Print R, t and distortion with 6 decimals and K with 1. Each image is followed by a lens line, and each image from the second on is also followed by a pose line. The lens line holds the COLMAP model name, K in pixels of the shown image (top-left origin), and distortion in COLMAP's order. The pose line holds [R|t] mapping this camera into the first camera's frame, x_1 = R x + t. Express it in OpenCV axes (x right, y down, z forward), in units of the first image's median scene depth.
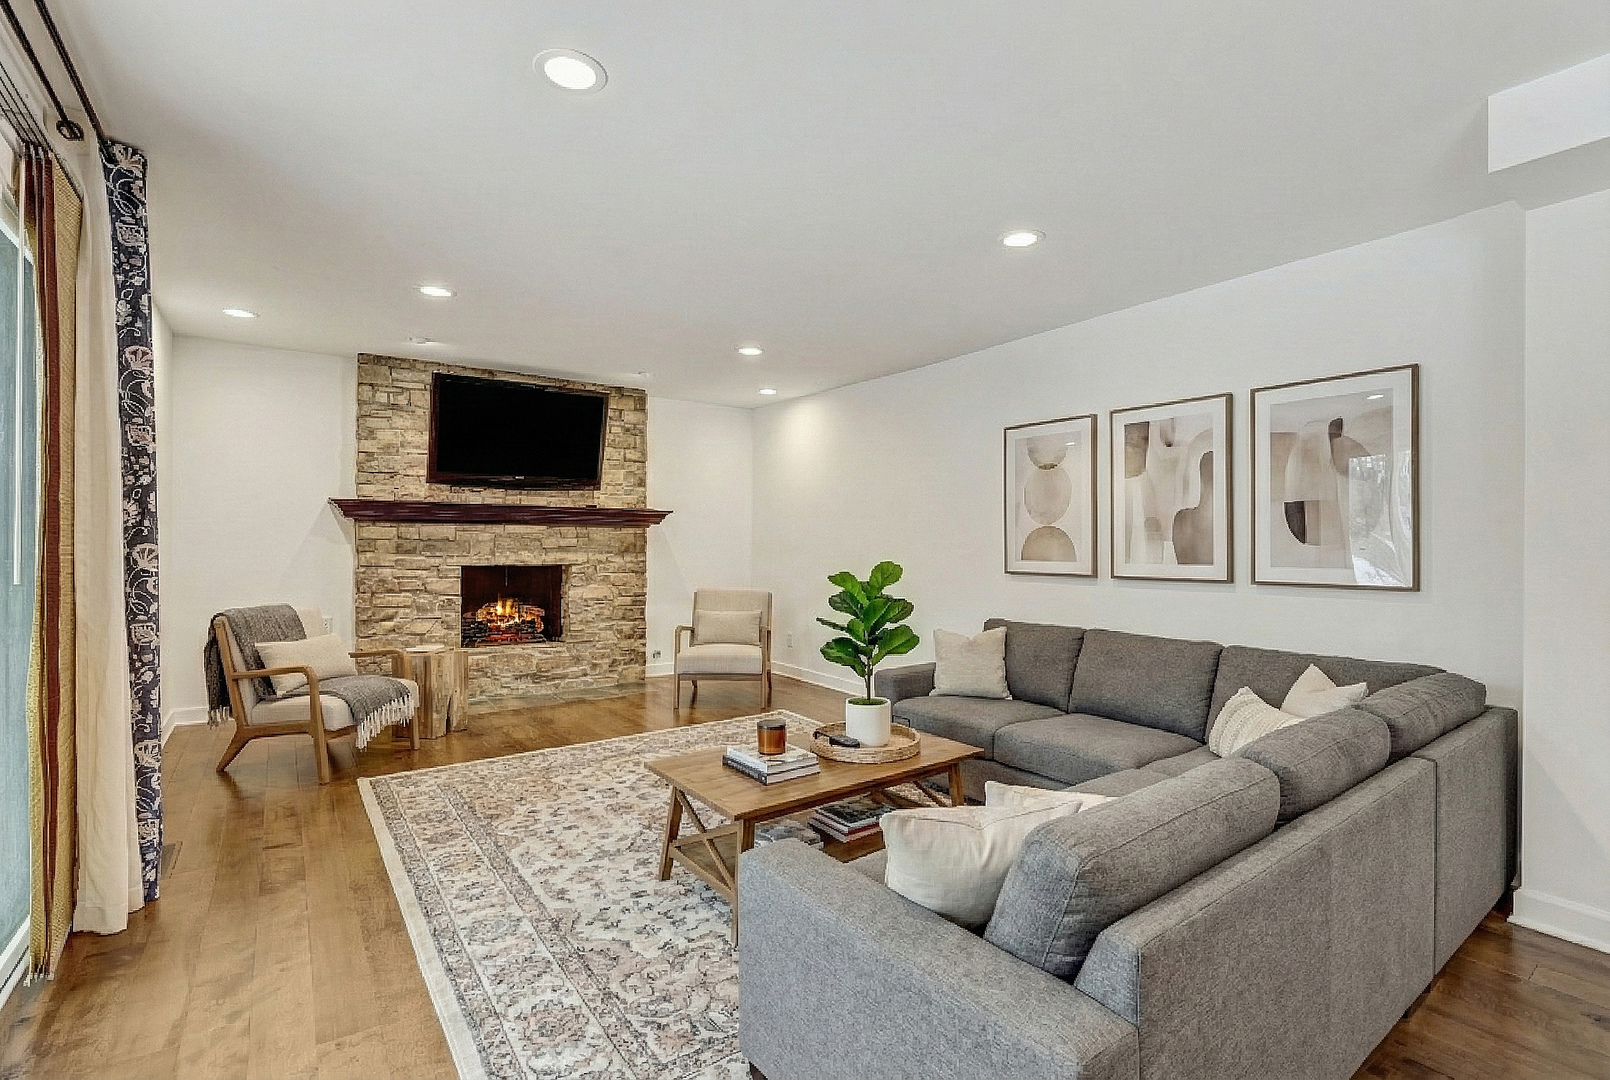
lens RADIAL K [[729.0, 0, 798.8], [0, 729.0, 541.4], [0, 0, 1]] dist [0.000320, 0.000539]
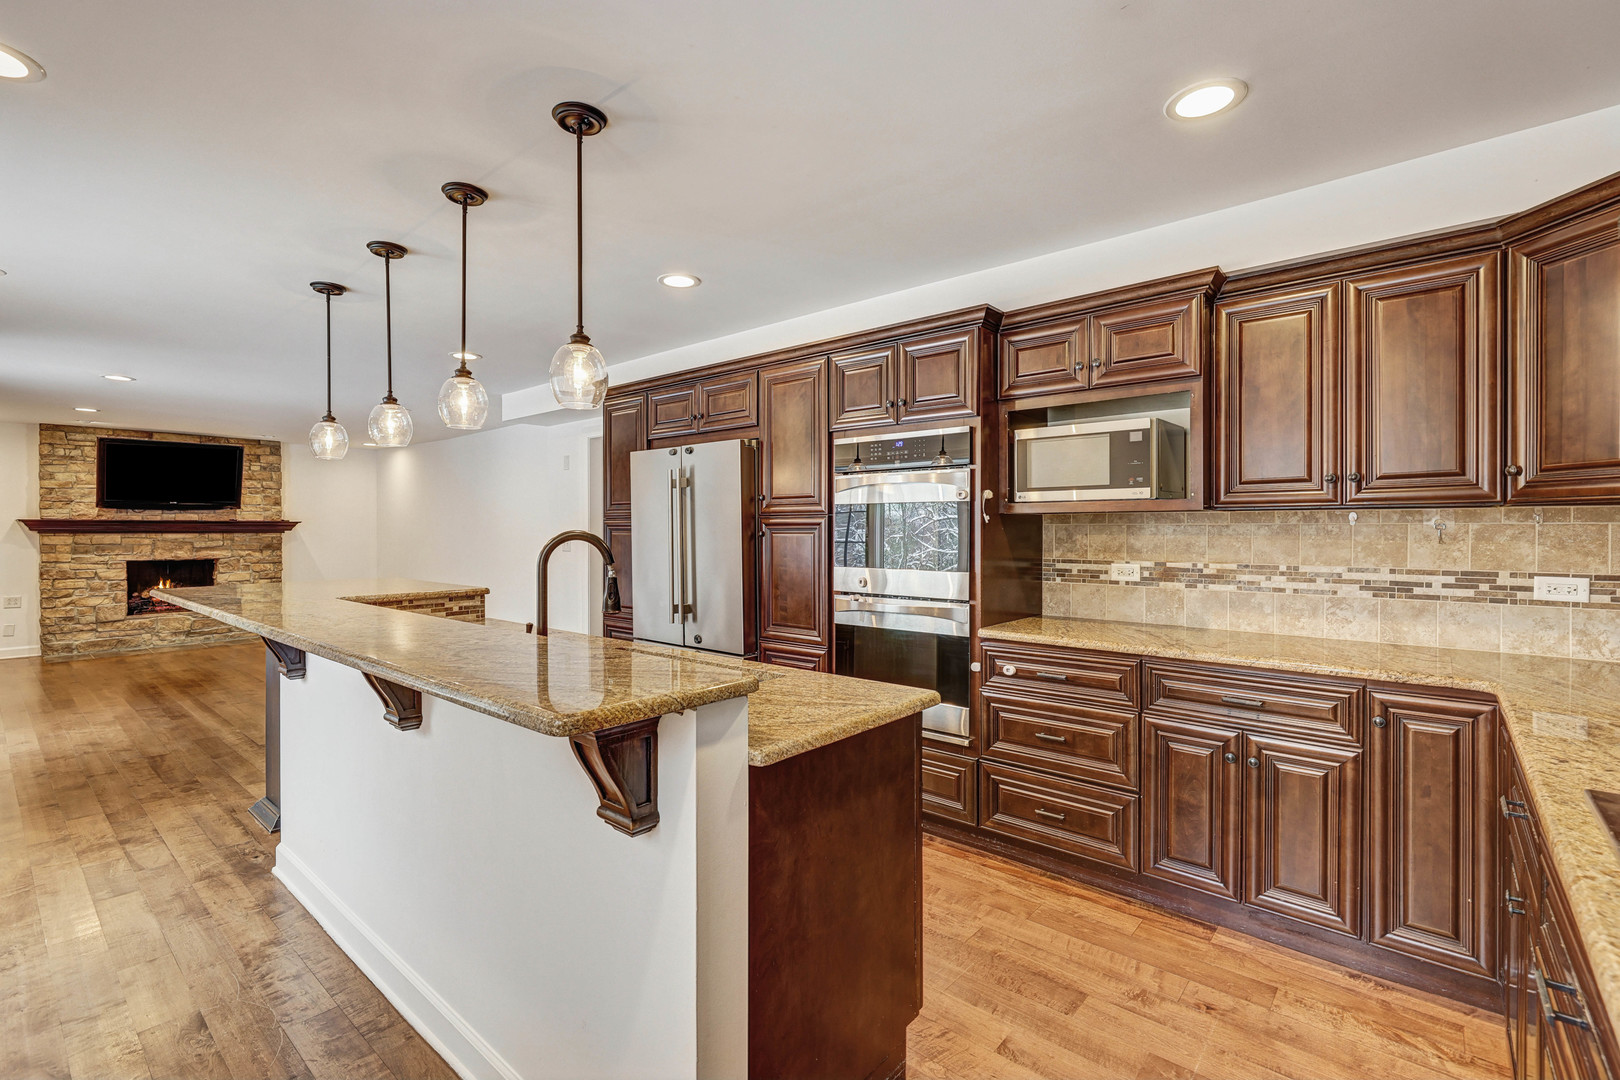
lens RADIAL K [[737.2, 0, 816.8], [0, 737.2, 534.8], [0, 0, 1]] dist [0.003764, -0.000242]
pose [[0.977222, -0.016386, 0.211585, 0.627928], [0.015668, 0.999864, 0.005065, -0.006227], [-0.211639, -0.001635, 0.977346, -0.824759]]
